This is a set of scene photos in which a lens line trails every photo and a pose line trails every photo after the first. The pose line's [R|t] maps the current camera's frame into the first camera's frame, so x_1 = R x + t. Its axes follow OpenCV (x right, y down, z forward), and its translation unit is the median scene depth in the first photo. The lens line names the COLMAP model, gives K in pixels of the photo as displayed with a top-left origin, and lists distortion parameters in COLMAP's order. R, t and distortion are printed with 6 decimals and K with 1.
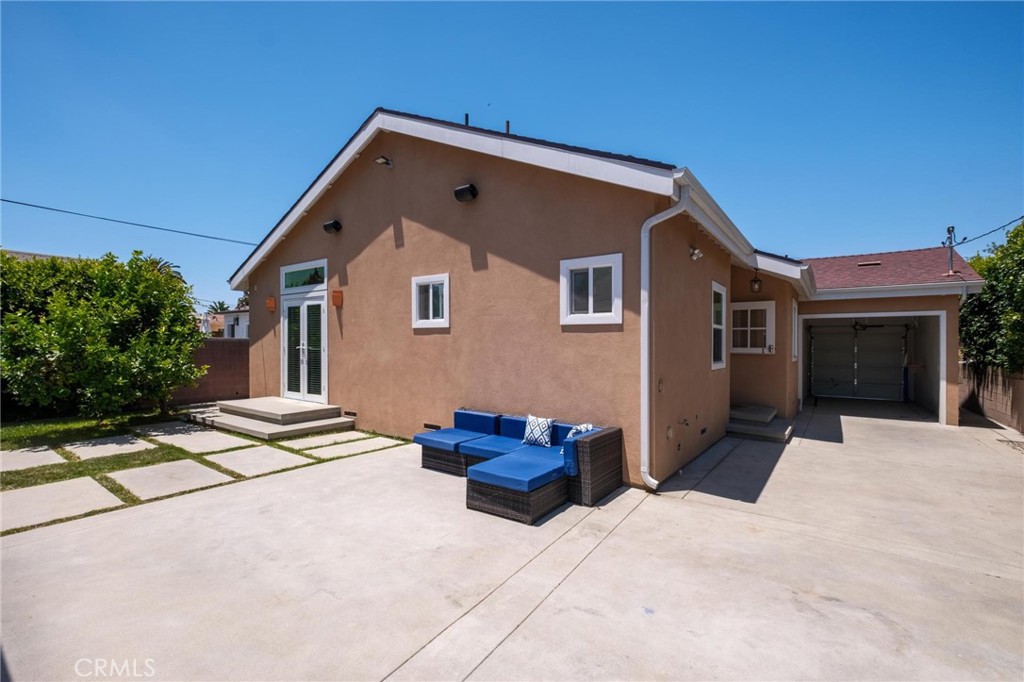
lens RADIAL K [[448.2, 0, 515.1], [0, 448.2, 344.1], [0, 0, 1]] dist [-0.000390, 0.000212]
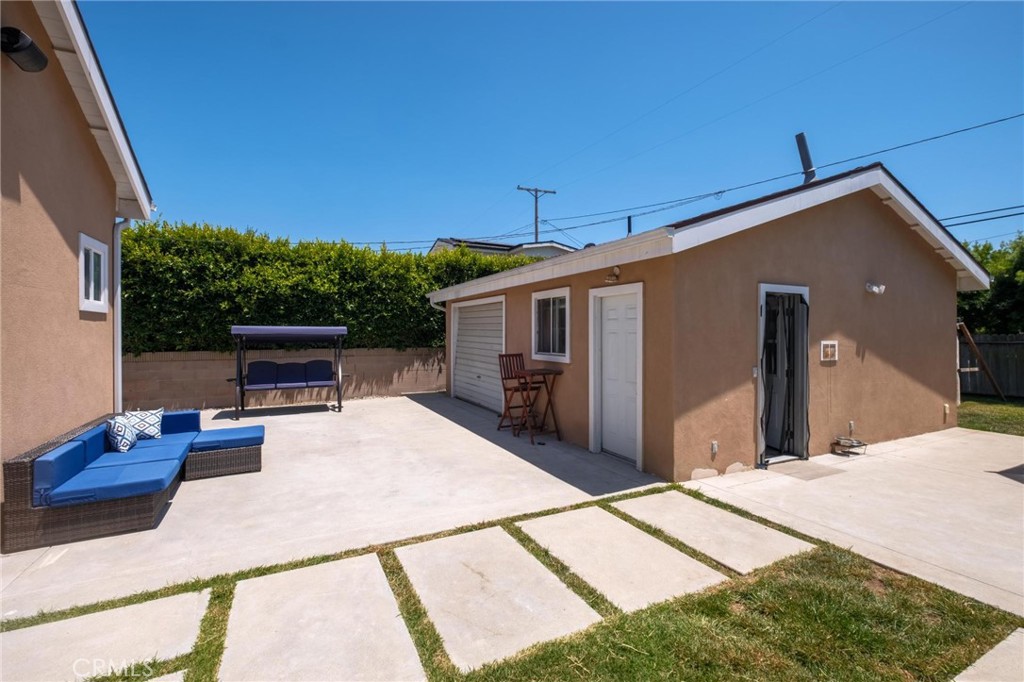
lens RADIAL K [[448.2, 0, 508.1], [0, 448.2, 338.2], [0, 0, 1]] dist [-0.000390, 0.000212]
pose [[-0.882041, -0.007751, 0.471109, -1.171658], [-0.002131, 0.999920, 0.012462, -0.005794], [-0.471168, 0.009988, -0.881987, 1.634226]]
